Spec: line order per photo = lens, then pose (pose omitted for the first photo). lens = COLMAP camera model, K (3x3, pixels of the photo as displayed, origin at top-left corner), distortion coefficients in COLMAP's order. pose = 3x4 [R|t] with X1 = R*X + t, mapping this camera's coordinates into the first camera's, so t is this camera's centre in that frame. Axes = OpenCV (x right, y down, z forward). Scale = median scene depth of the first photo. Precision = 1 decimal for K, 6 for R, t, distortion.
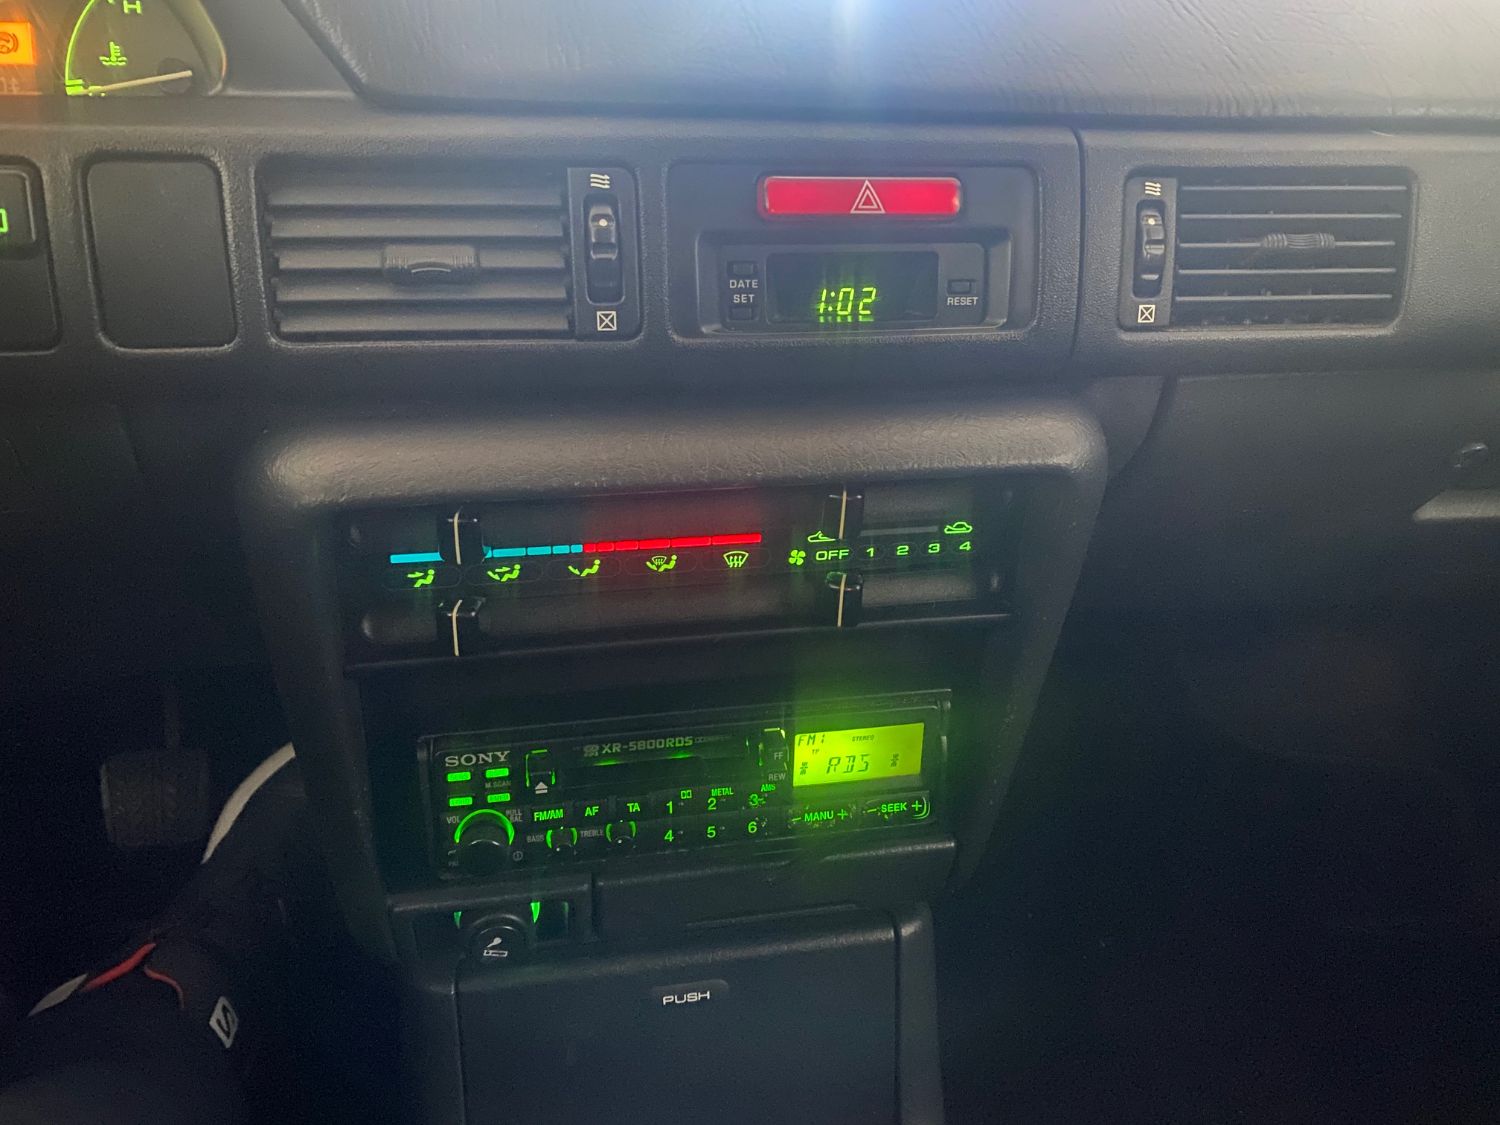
lens RADIAL K [[1159.1, 0, 760.8], [0, 1159.1, 552.4], [0, 0, 1]] dist [0.007755, -0.001500]
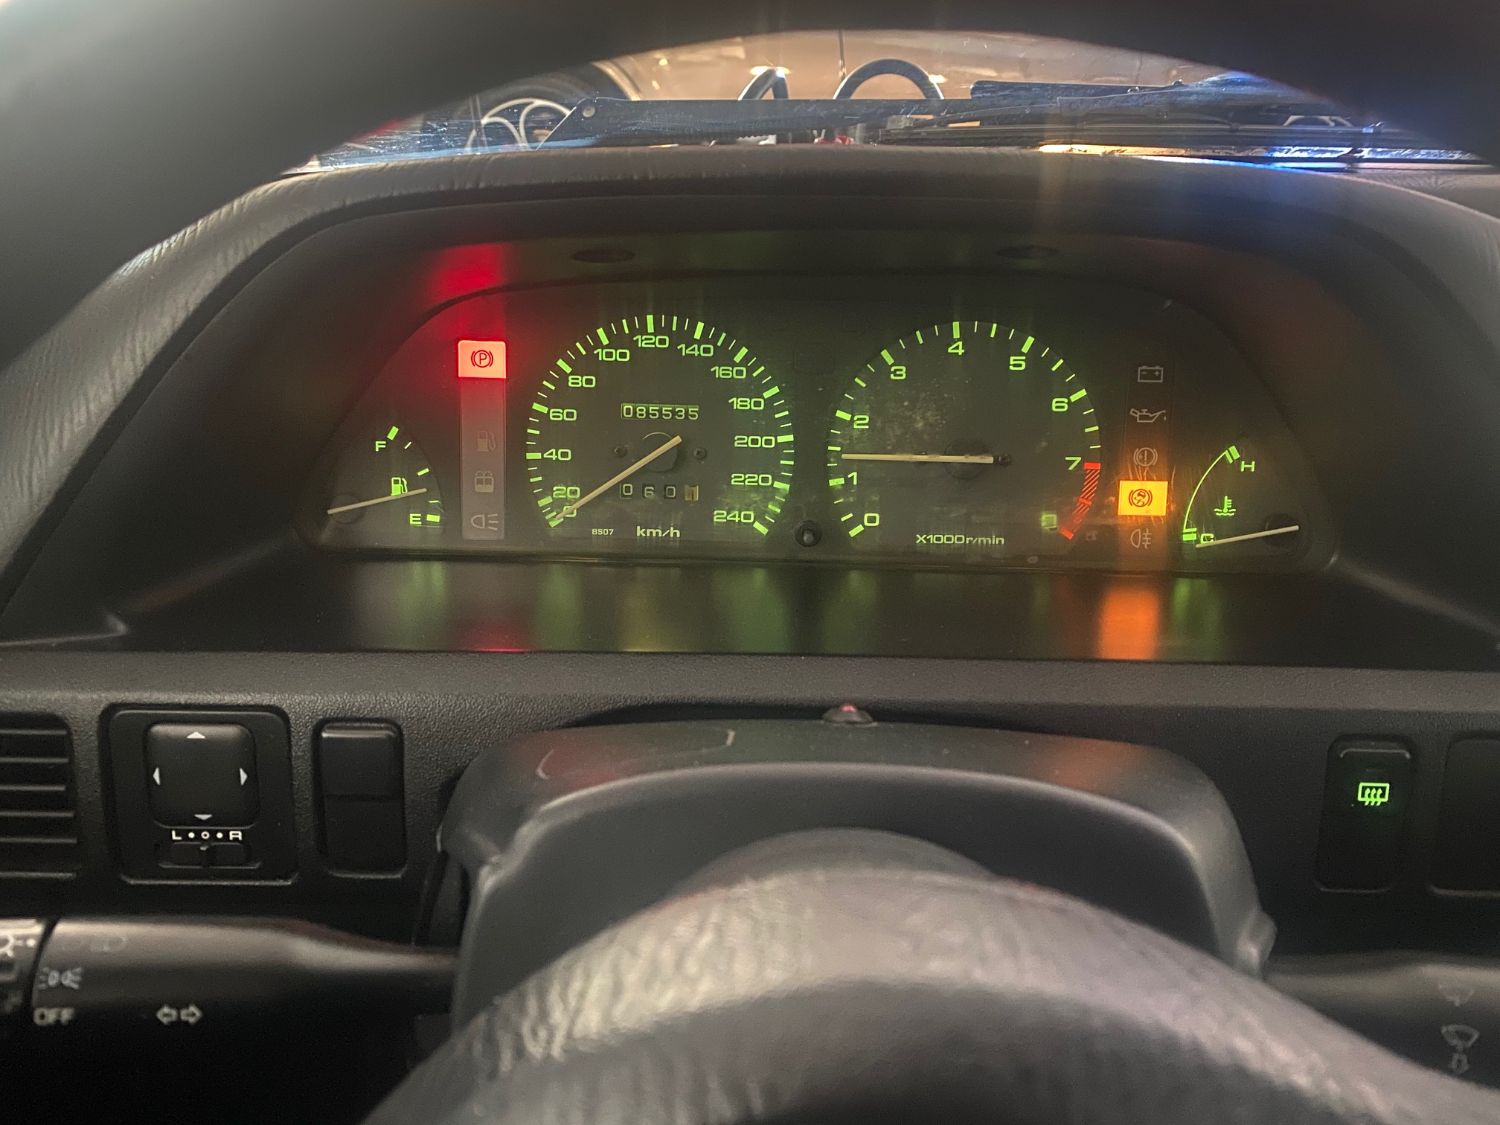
lens RADIAL K [[1159.1, 0, 760.8], [0, 1159.1, 552.4], [0, 0, 1]] dist [0.007755, -0.001500]
pose [[0.970466, 0.083784, -0.226222, -0.745093], [-0.088342, 0.996039, -0.010079, -0.336835], [0.224481, 0.029766, 0.974024, -0.201112]]
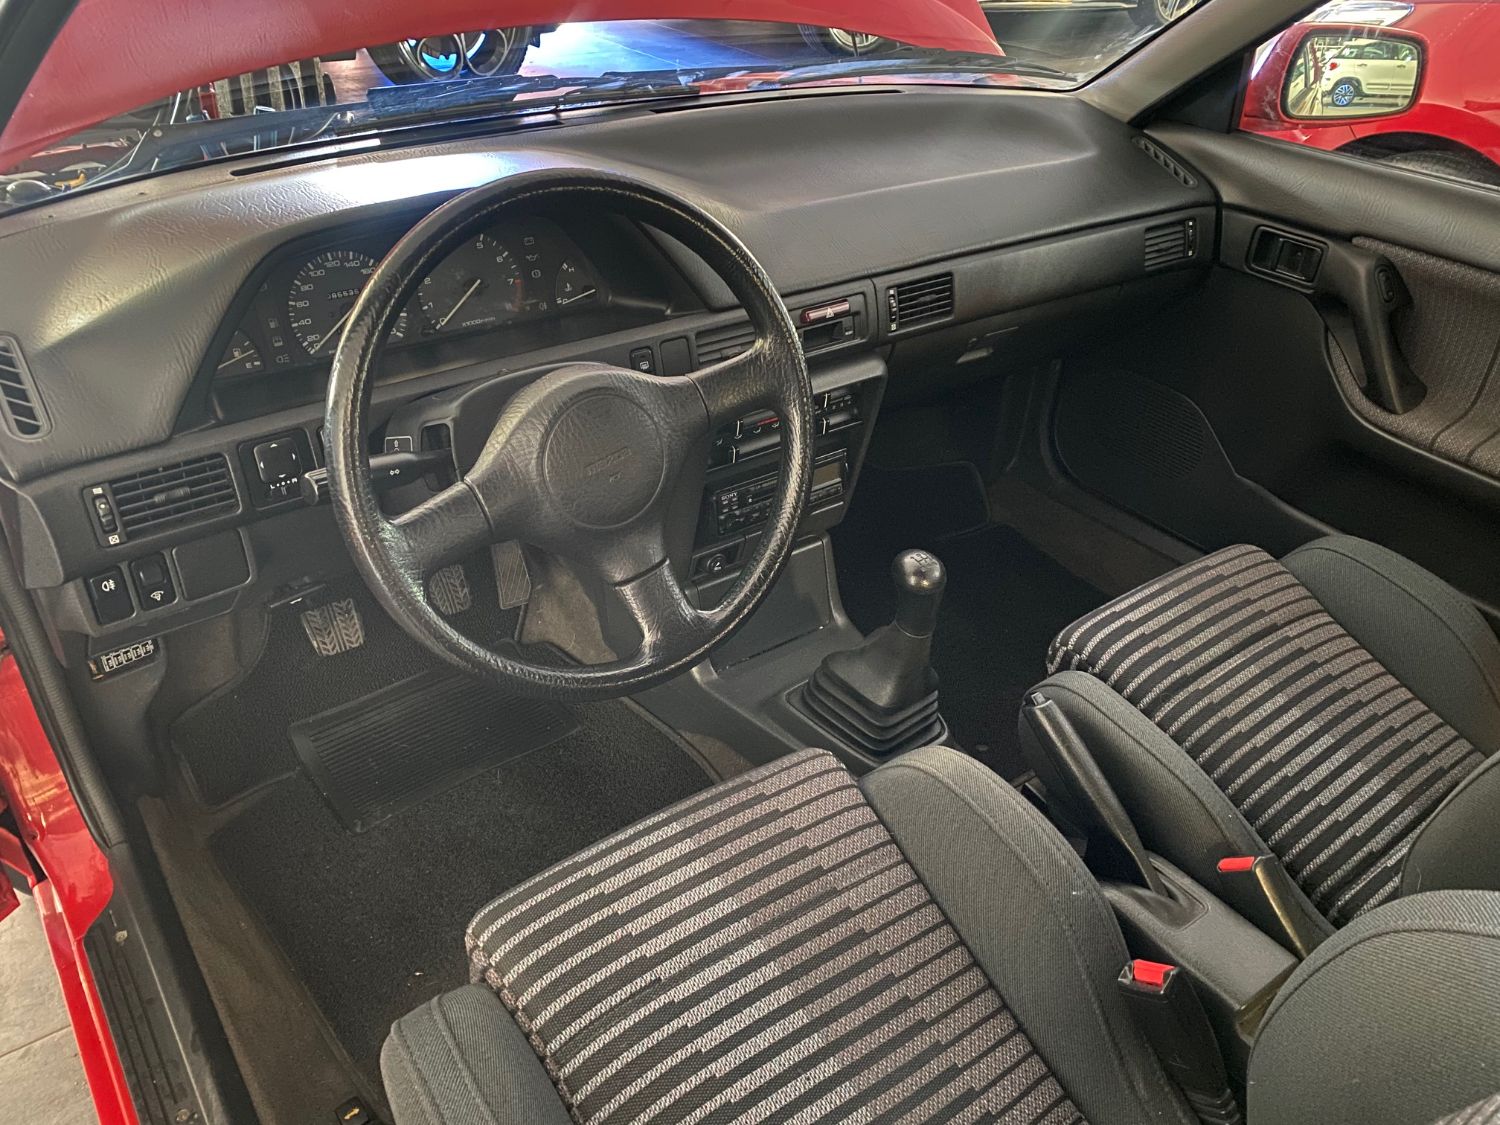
lens RADIAL K [[1131.8, 0, 750.0], [0, 1131.8, 562.5], [0, 0, 1]] dist [0.001115, -0.004330]
pose [[0.911505, -0.222536, 0.345886, -1.295128], [0.167506, 0.968932, 0.181966, -0.200385], [-0.375634, -0.107925, 0.920462, -1.891072]]
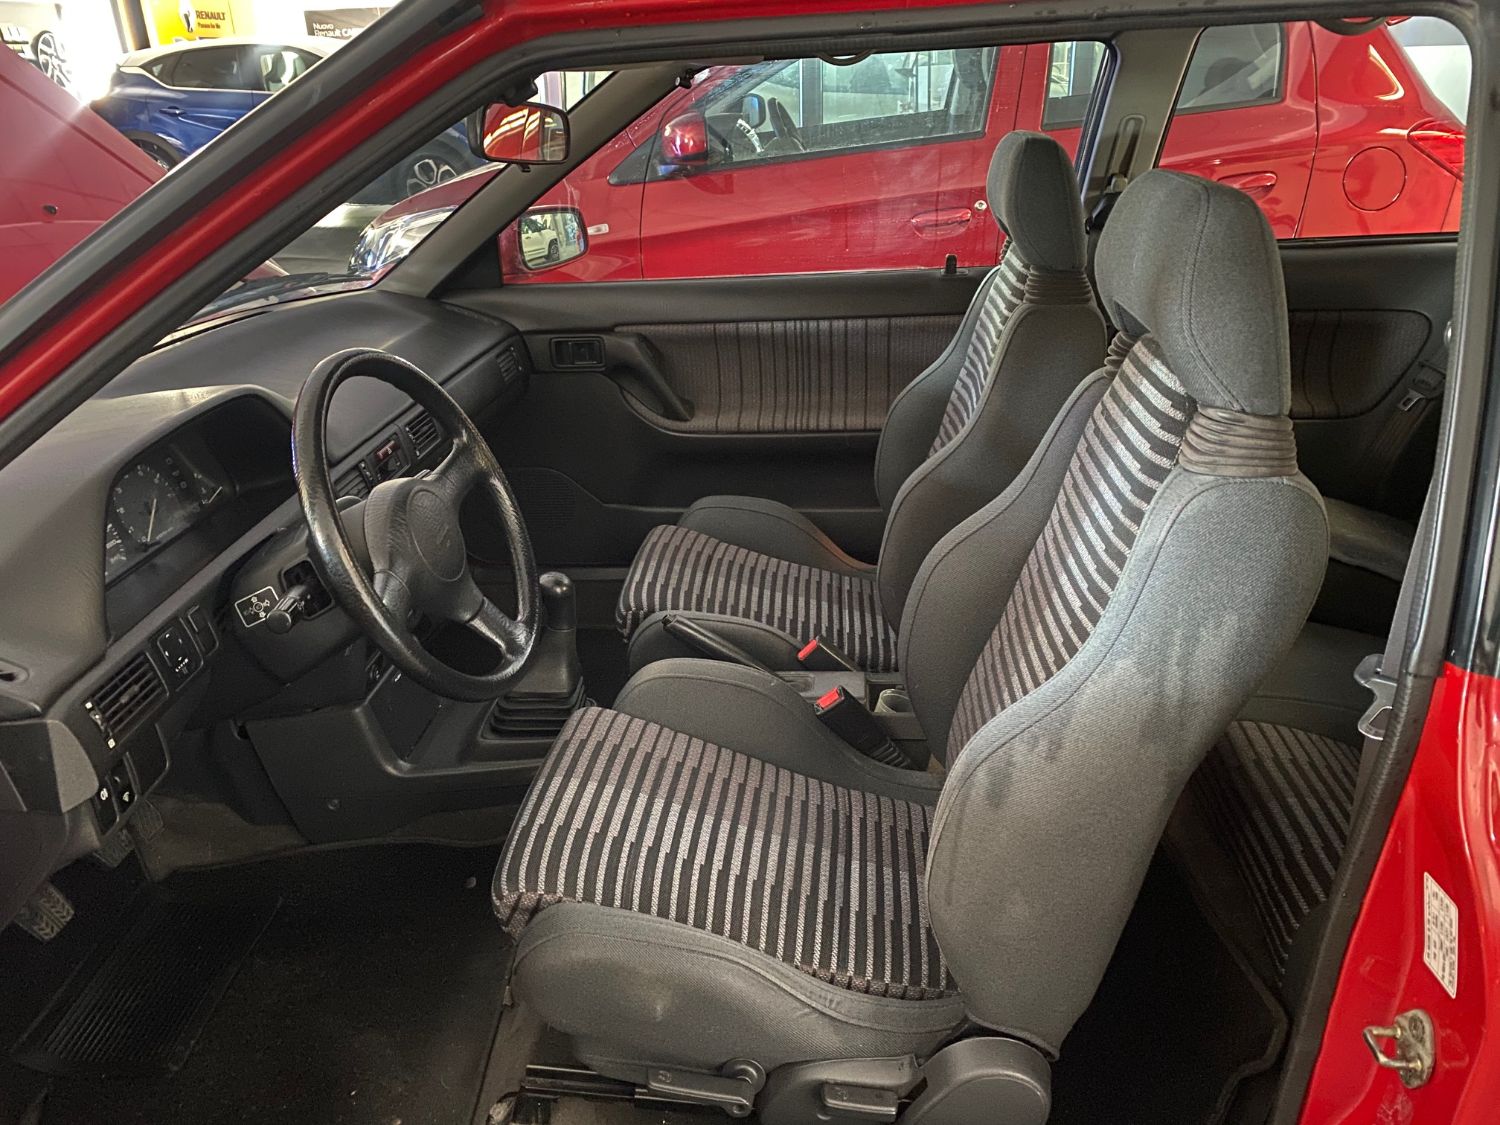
lens RADIAL K [[1124.7, 0, 743.7], [0, 1124.7, 583.8], [0, 0, 1]] dist [-0.000433, -0.002865]
pose [[0.284725, -0.430297, 0.856608, -3.131945], [0.451735, 0.848382, 0.276014, -0.393005], [-0.845498, 0.308372, 0.435935, -1.765566]]
